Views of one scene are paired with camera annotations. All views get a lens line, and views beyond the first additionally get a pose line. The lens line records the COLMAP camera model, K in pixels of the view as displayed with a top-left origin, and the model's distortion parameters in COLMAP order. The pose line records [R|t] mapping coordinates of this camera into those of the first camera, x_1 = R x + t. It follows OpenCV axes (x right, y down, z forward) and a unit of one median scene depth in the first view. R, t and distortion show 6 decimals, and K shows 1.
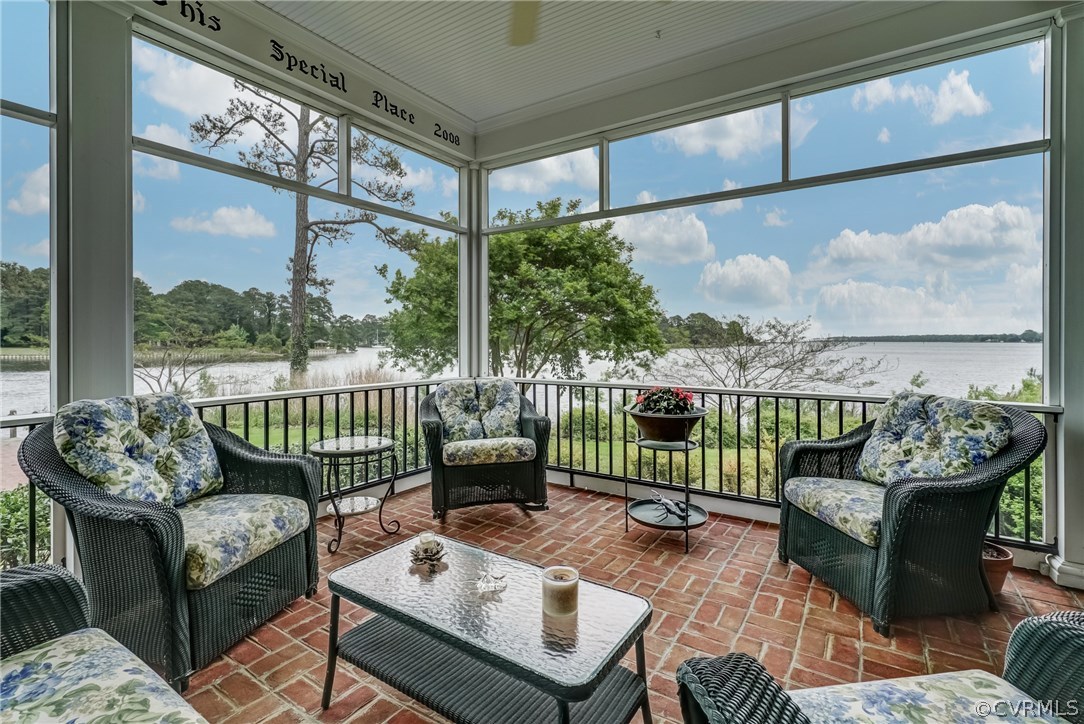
lens RADIAL K [[492.7, 0, 548.1], [0, 492.7, 341.8], [0, 0, 1]] dist [0.024265, 0.000138]
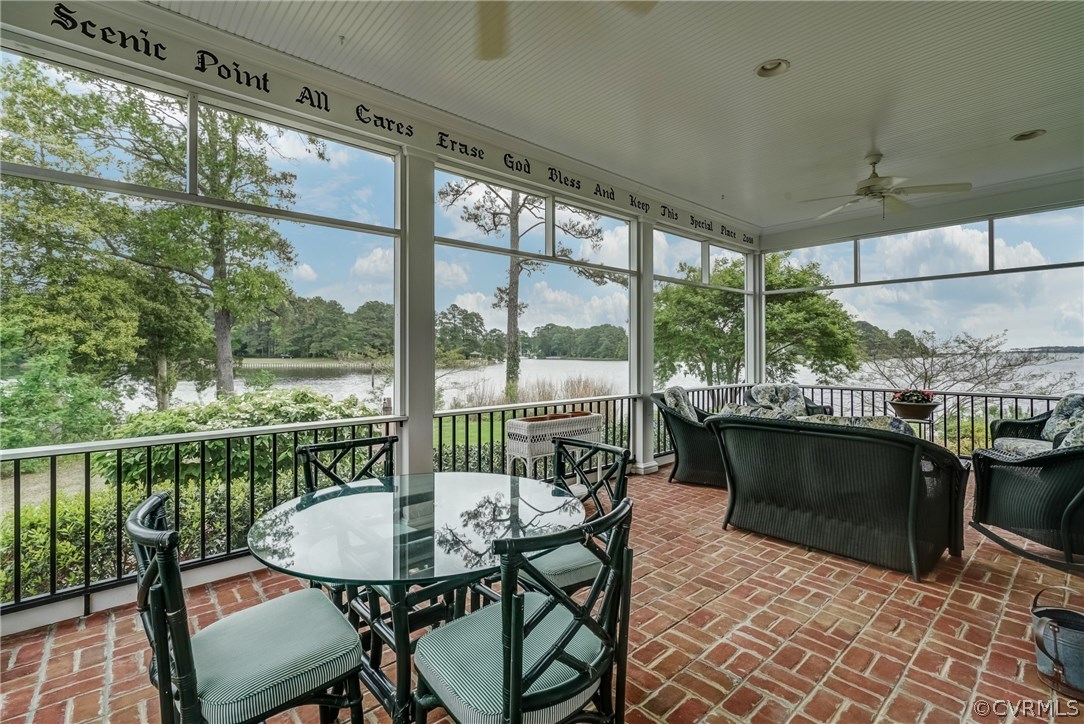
lens RADIAL K [[492.6, 0, 540.7], [0, 492.6, 357.2], [0, 0, 1]] dist [-0.002984, 0.000293]
pose [[0.961310, 0.003269, -0.275449, -0.084479], [-0.001109, 0.999967, 0.008000, -0.003658], [0.275467, -0.007385, 0.961282, -0.176096]]
